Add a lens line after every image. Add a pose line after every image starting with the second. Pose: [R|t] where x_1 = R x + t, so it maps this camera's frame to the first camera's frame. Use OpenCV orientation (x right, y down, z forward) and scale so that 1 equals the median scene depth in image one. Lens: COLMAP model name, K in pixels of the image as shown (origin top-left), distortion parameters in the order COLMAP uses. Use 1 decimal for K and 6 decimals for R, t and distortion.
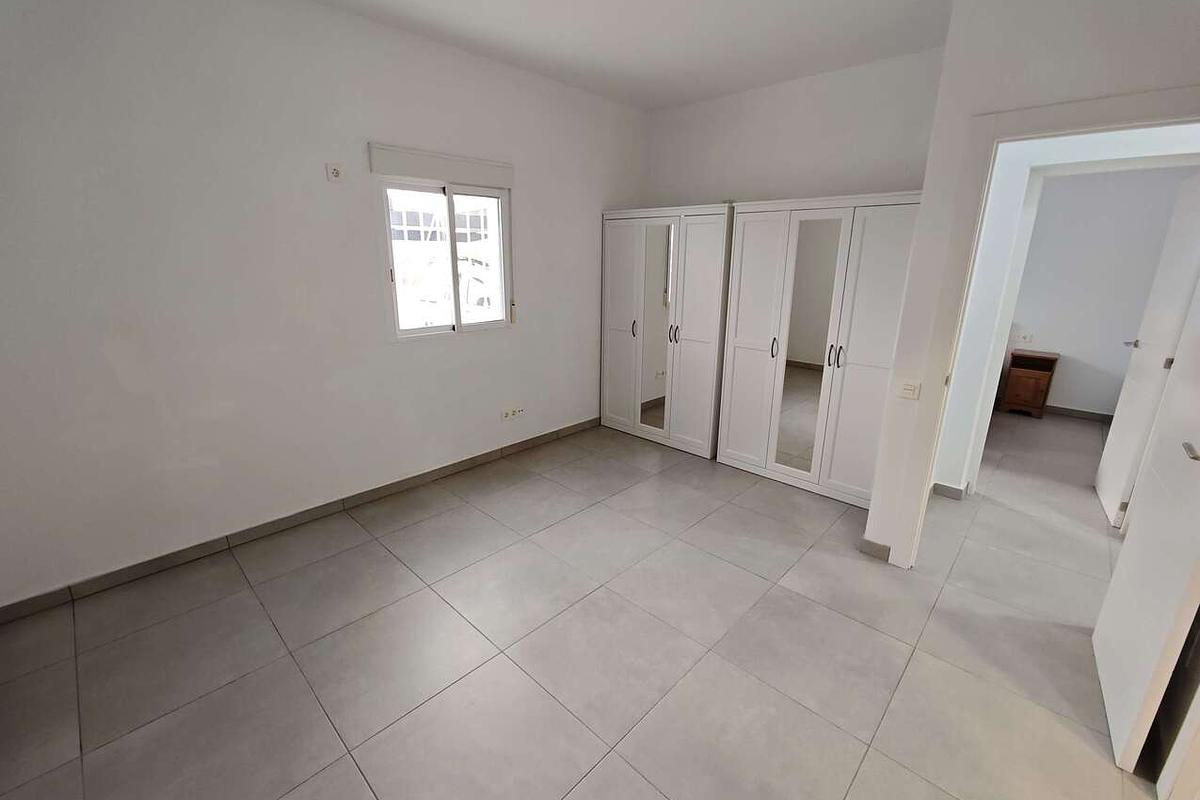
lens RADIAL K [[499.1, 0, 576.1], [0, 499.1, 392.8], [0, 0, 1]] dist [-0.056502, -0.000032]
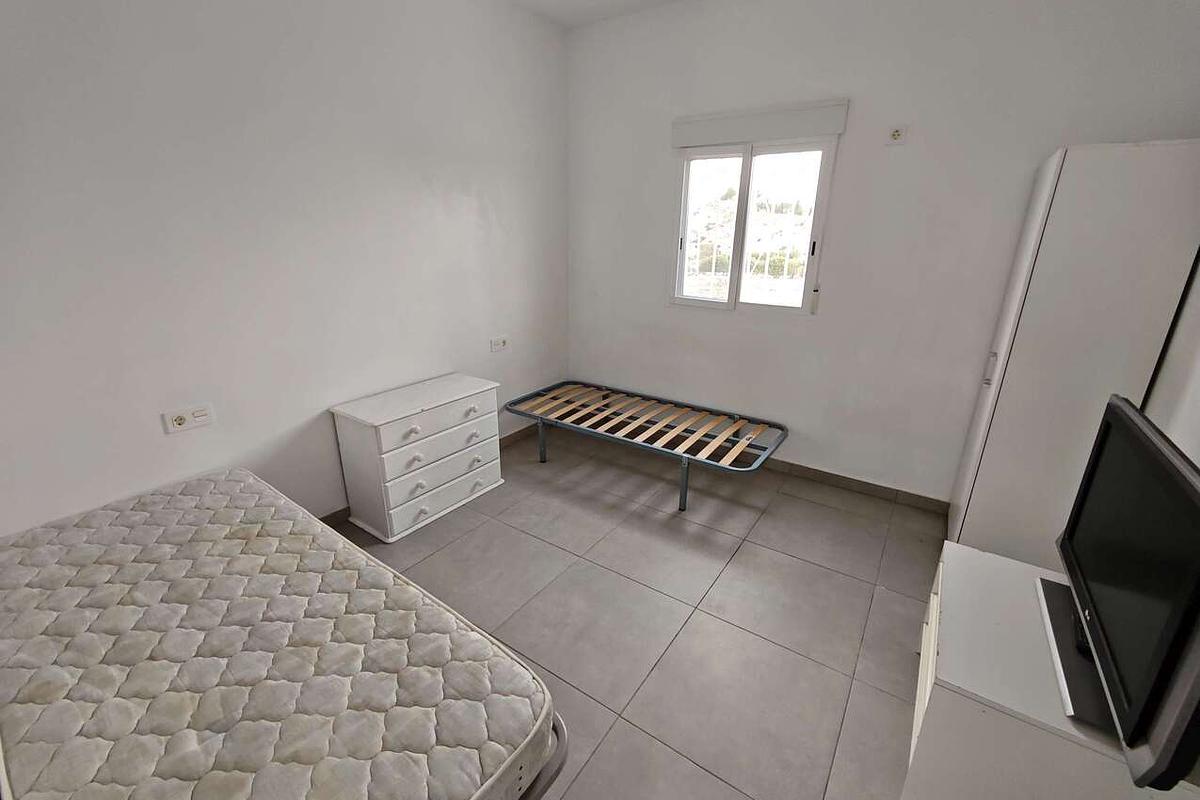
lens RADIAL K [[502.4, 0, 595.3], [0, 502.4, 394.7], [0, 0, 1]] dist [-0.009756, 0.006032]
pose [[0.177821, 0.312813, -0.933021, 0.607680], [-0.263030, 0.928743, 0.261249, -0.144707], [0.948259, 0.198957, 0.247429, 0.526926]]
